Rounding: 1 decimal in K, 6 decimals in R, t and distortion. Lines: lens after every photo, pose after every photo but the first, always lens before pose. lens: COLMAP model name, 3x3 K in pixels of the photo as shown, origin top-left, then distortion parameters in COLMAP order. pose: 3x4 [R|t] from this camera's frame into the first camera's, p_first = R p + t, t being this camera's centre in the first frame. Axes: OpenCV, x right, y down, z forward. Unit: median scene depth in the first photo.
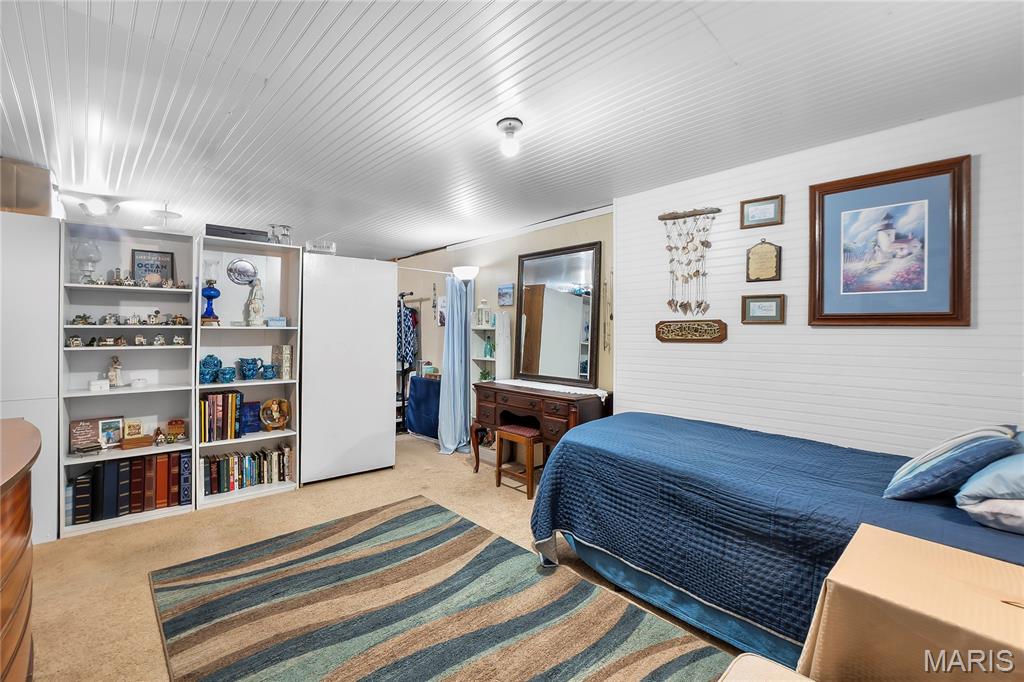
lens RADIAL K [[482.0, 0, 512.0], [0, 482.0, 336.0], [0, 0, 1]] dist [0.001577, 0.000181]
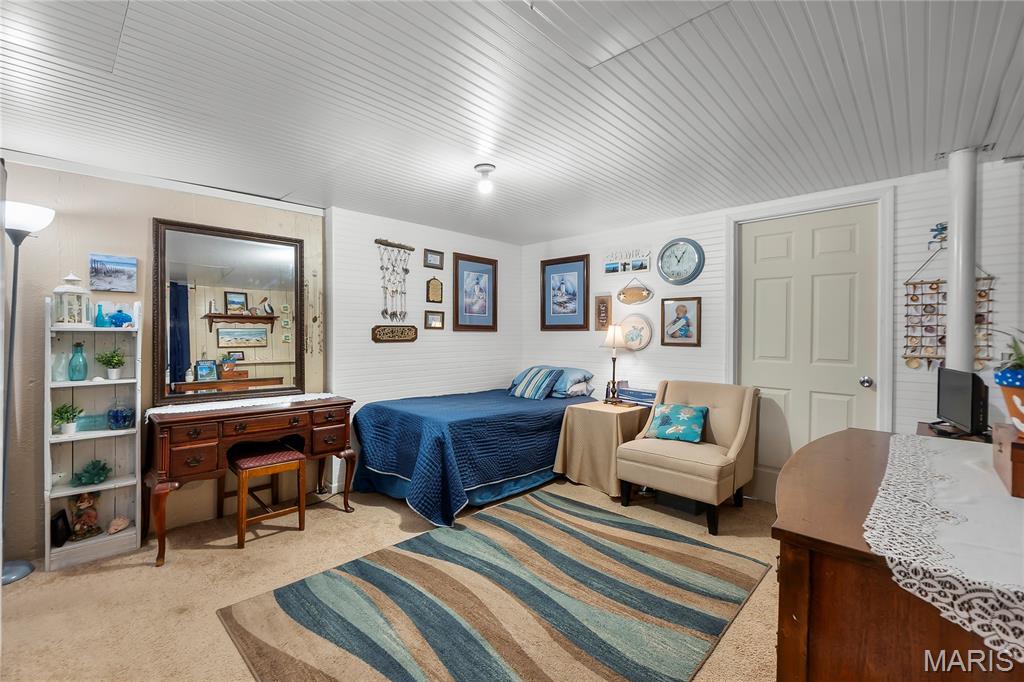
lens RADIAL K [[438.3, 0, 512.0], [0, 438.3, 341.0], [0, 0, 1]] dist [-0.001599, -0.000202]
pose [[-0.088245, -0.024593, 0.995795, -0.979650], [0.002742, 0.999685, 0.024932, -0.021429], [-0.996095, 0.004930, -0.088150, 0.889150]]
